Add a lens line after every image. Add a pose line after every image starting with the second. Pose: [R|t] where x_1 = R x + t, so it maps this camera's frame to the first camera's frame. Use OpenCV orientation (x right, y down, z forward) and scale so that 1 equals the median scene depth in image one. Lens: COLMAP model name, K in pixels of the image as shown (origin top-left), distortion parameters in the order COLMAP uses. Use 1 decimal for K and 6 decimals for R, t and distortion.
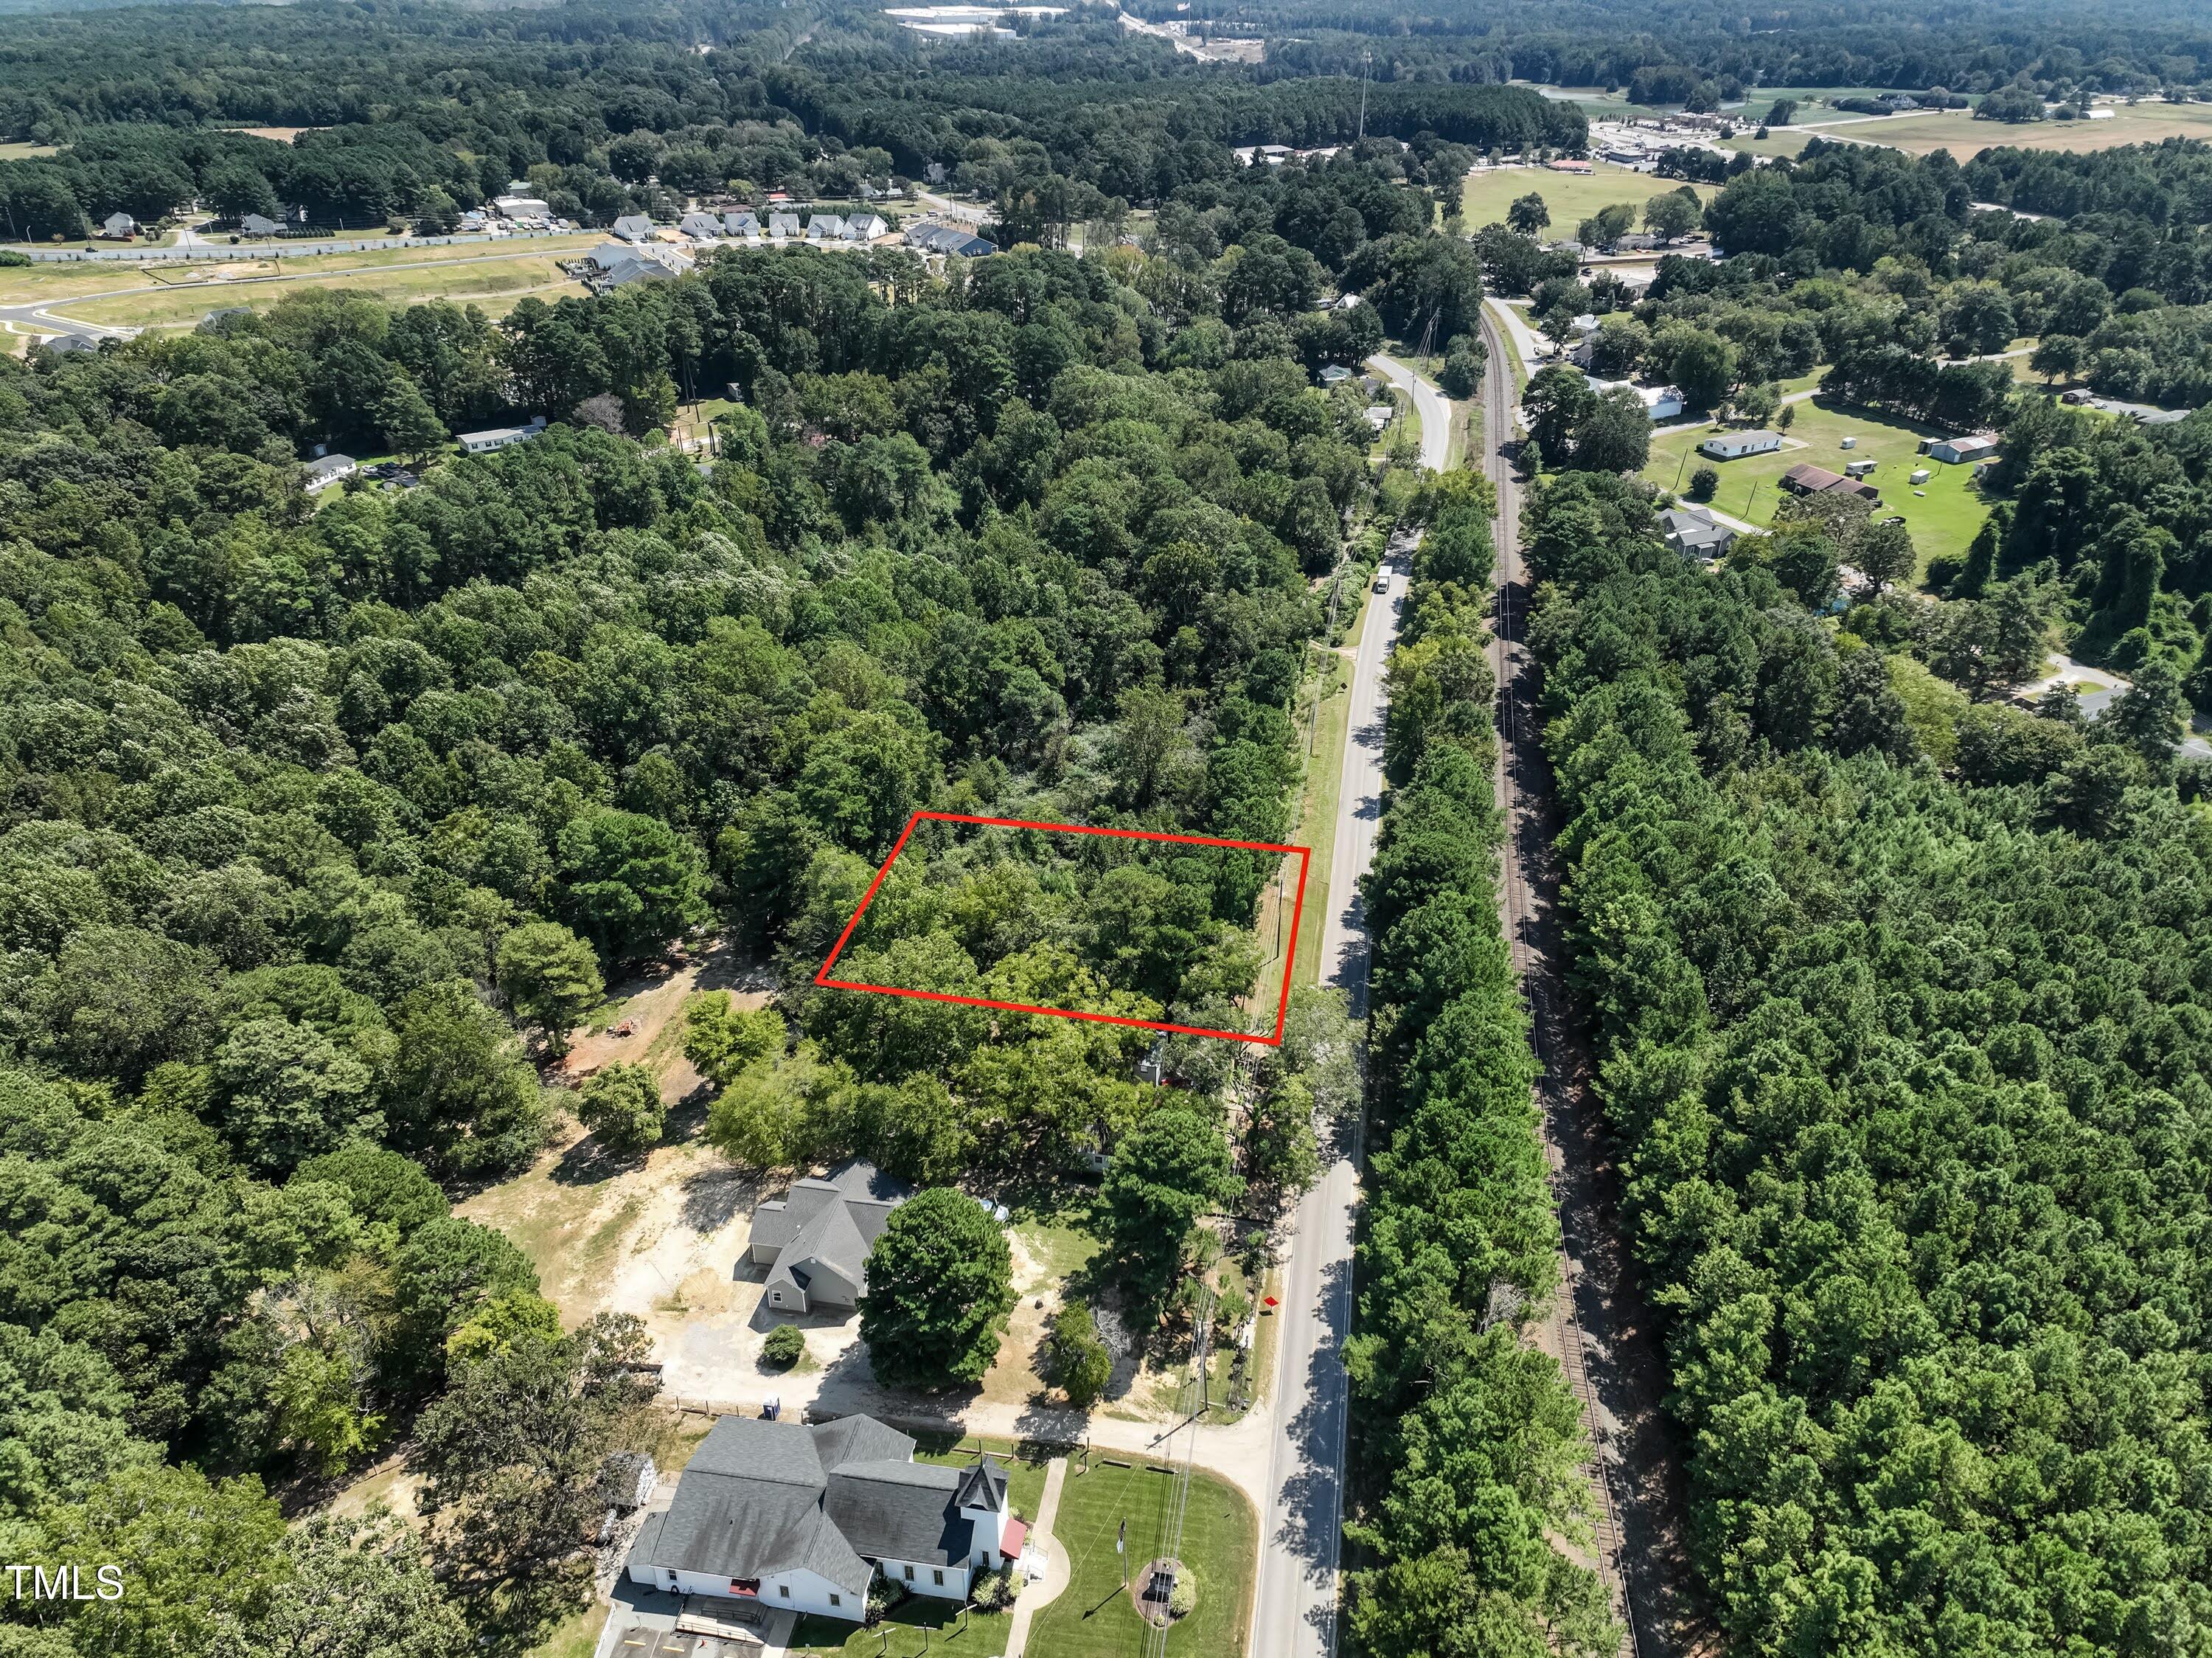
lens RADIAL K [[1525.2, 0, 1098.7], [0, 1525.2, 838.4], [0, 0, 1]] dist [0.223837, -0.232524]
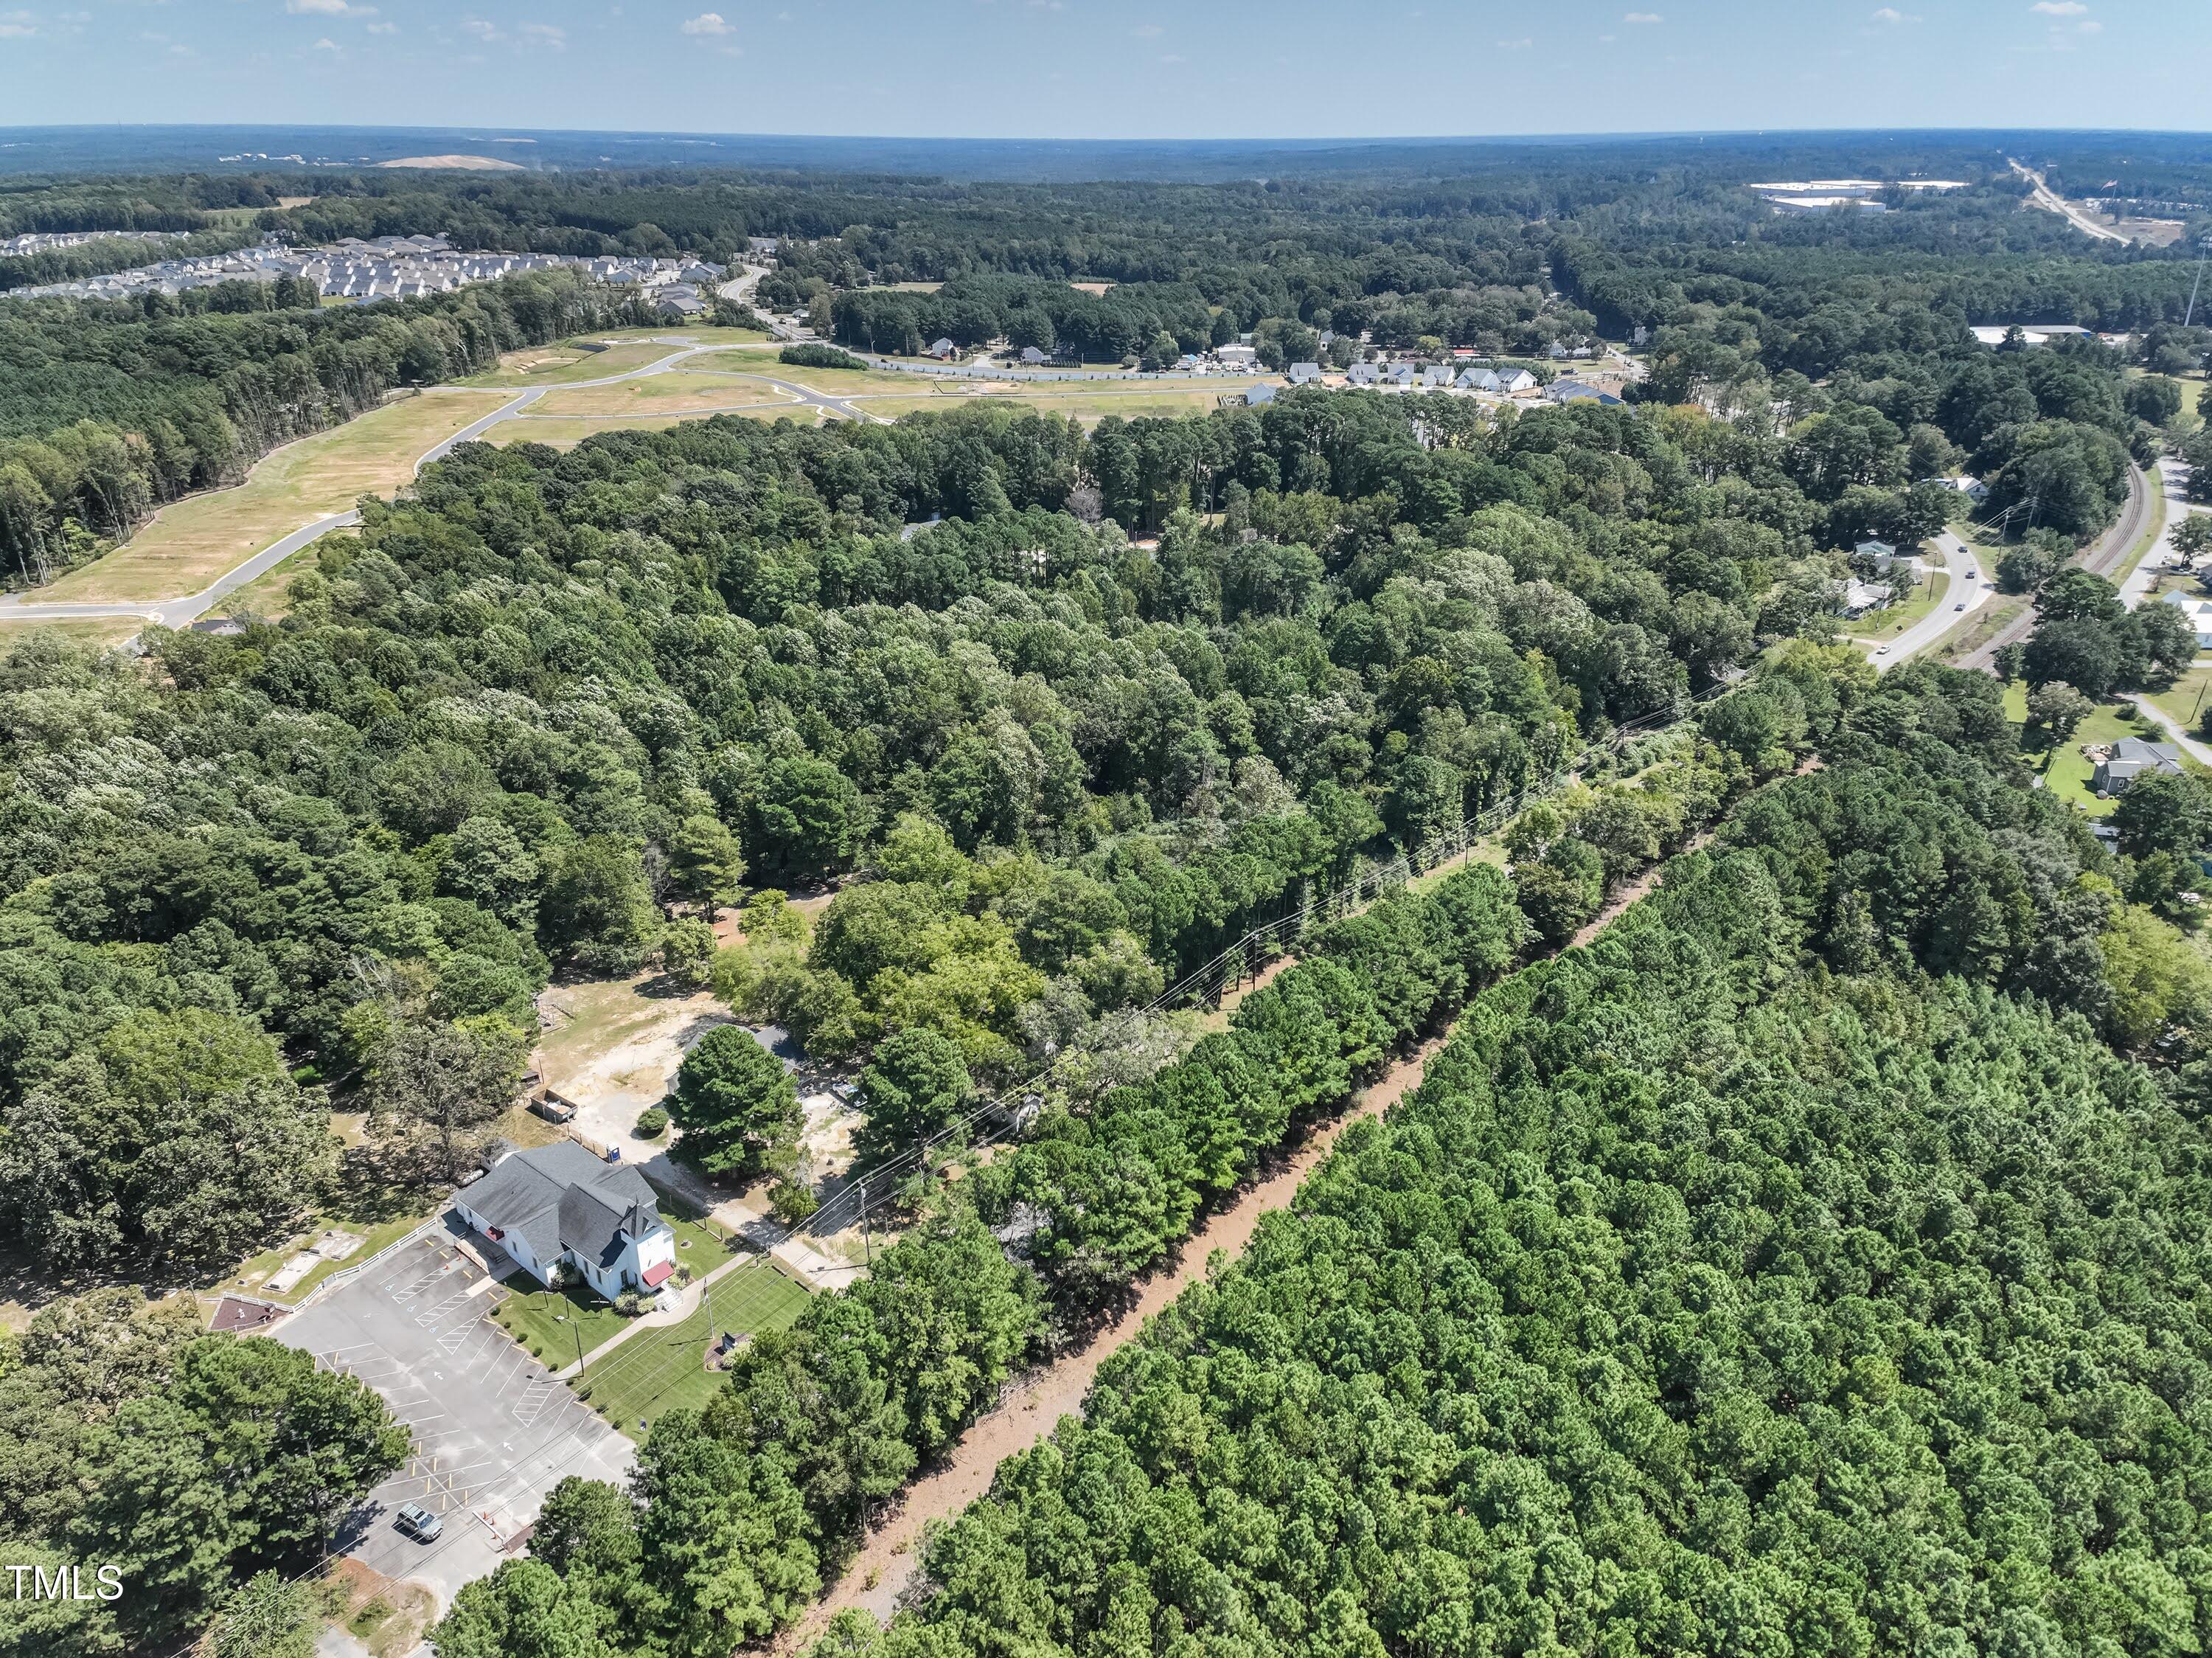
lens RADIAL K [[1525.2, 0, 1098.7], [0, 1525.2, 838.4], [0, 0, 1]] dist [0.223837, -0.232524]
pose [[0.855171, 0.213726, -0.472232, 0.195966], [-0.254944, 0.966653, -0.024187, 0.005980], [0.451315, 0.141077, 0.881142, -0.012472]]
